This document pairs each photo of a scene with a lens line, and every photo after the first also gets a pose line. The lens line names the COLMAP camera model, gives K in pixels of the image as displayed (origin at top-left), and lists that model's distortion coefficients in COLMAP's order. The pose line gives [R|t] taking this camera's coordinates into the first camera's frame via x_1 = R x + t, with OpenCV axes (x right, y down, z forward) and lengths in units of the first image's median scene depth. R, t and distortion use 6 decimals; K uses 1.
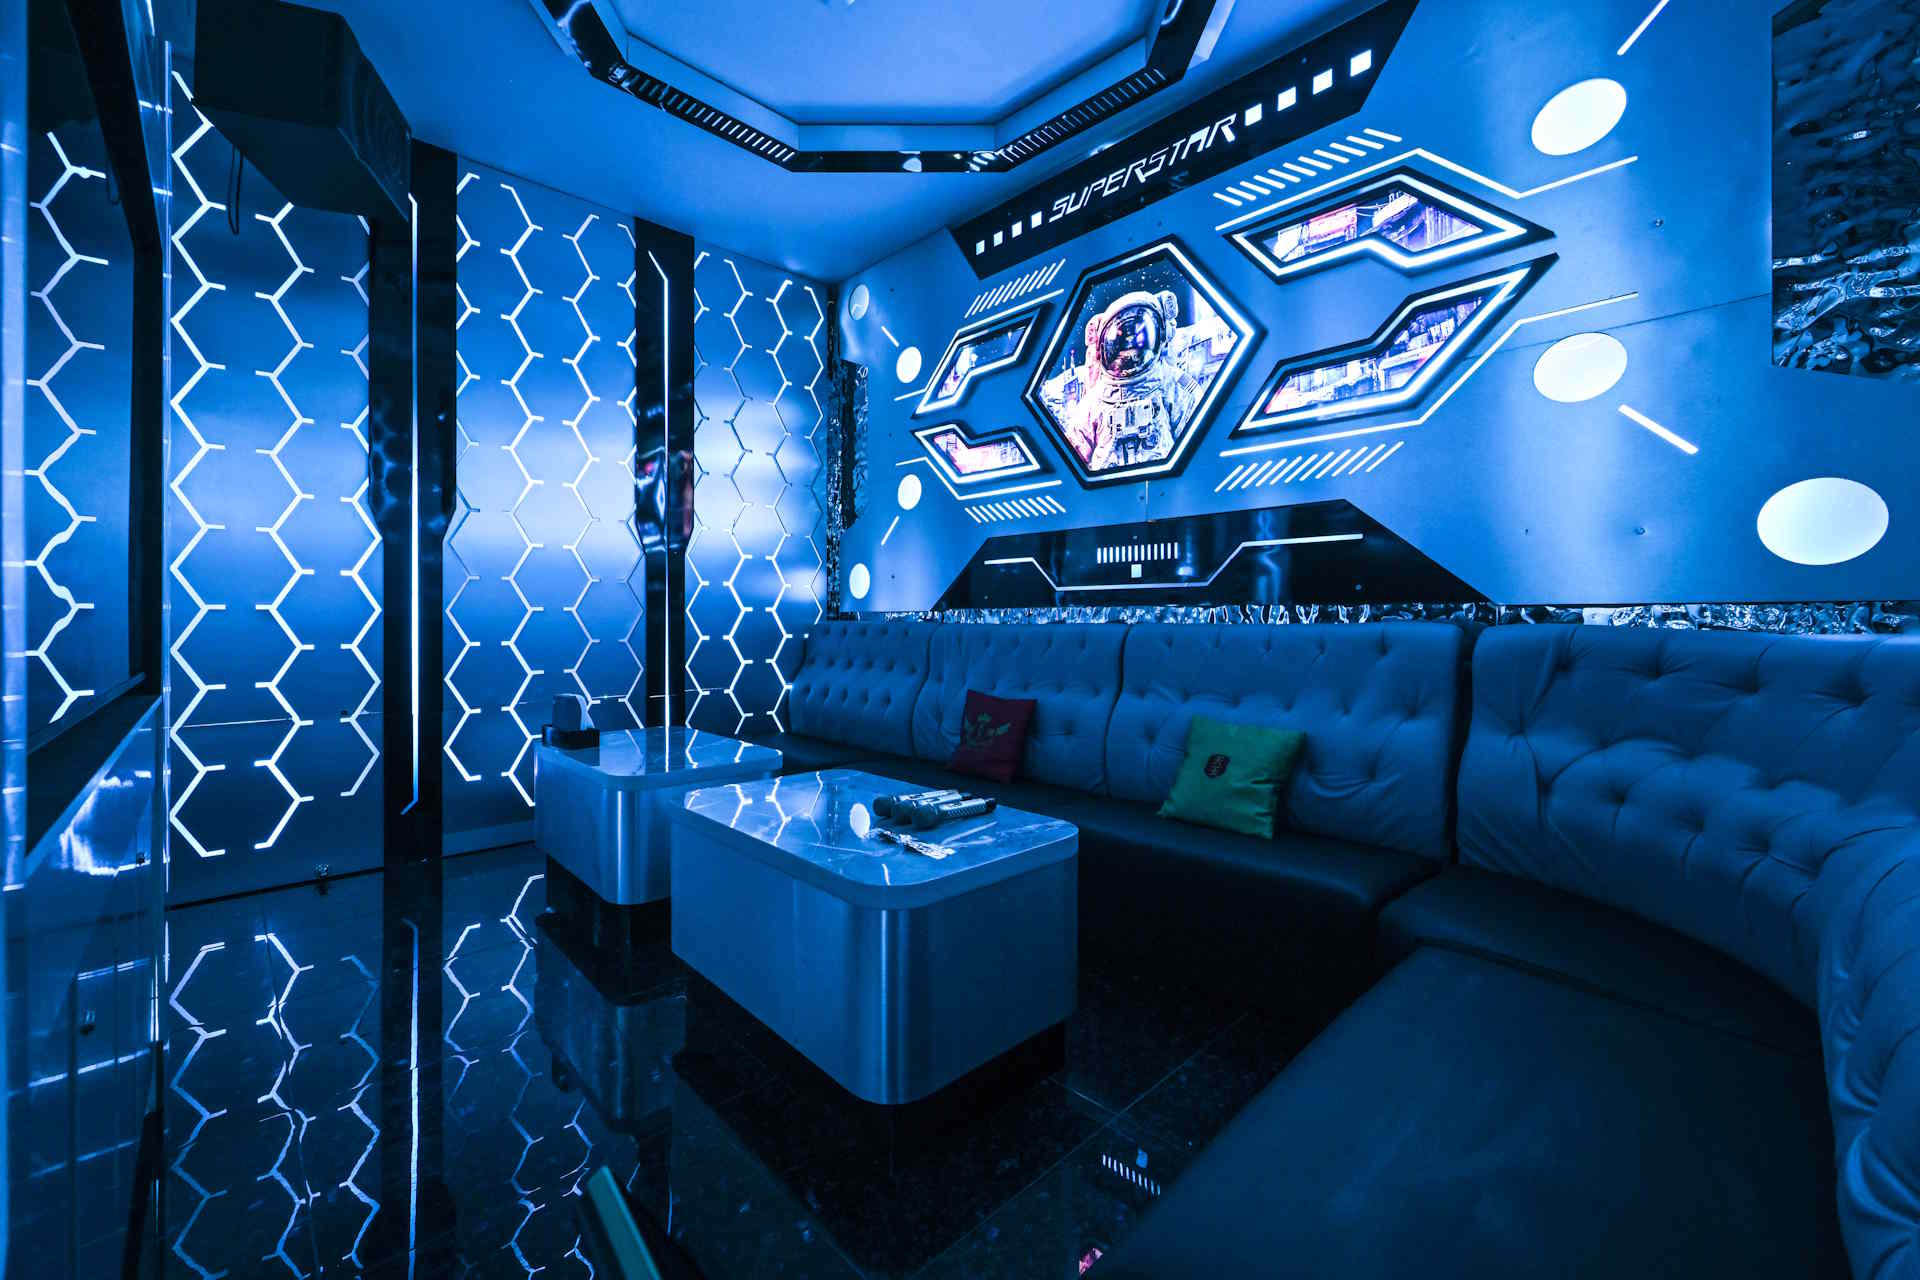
lens RADIAL K [[773.0, 0, 965.1], [0, 773.0, 624.6], [0, 0, 1]] dist [0.000575, 0.000143]
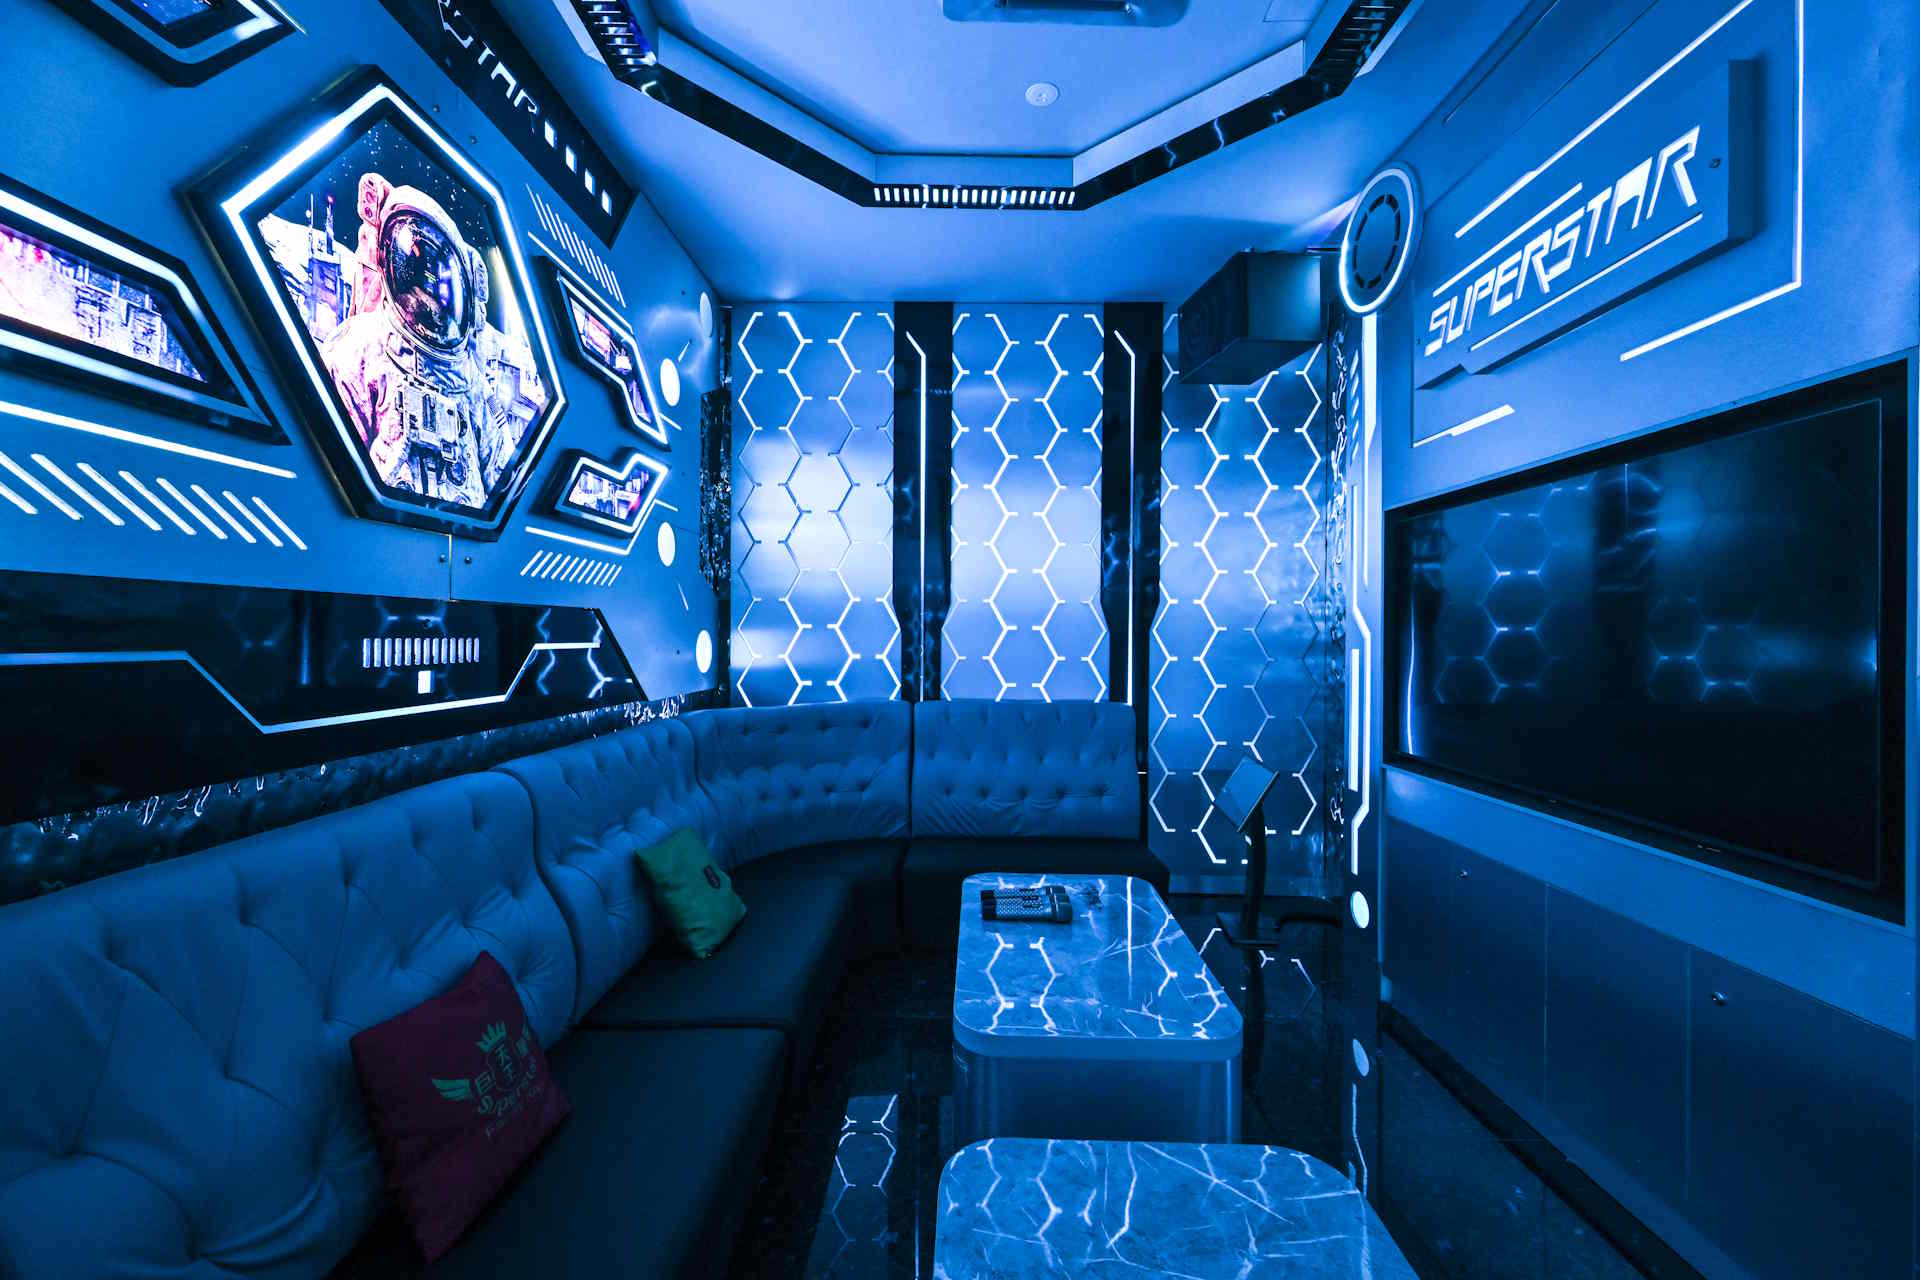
lens RADIAL K [[759.8, 0, 960.0], [0, 759.8, 640.0], [0, 0, 1]] dist [0.010478, 0.000278]
pose [[-0.707850, -0.002848, 0.706357, -0.465988], [0.007282, 0.999909, 0.011329, -0.105490], [-0.706325, 0.013163, -0.707765, 1.130451]]
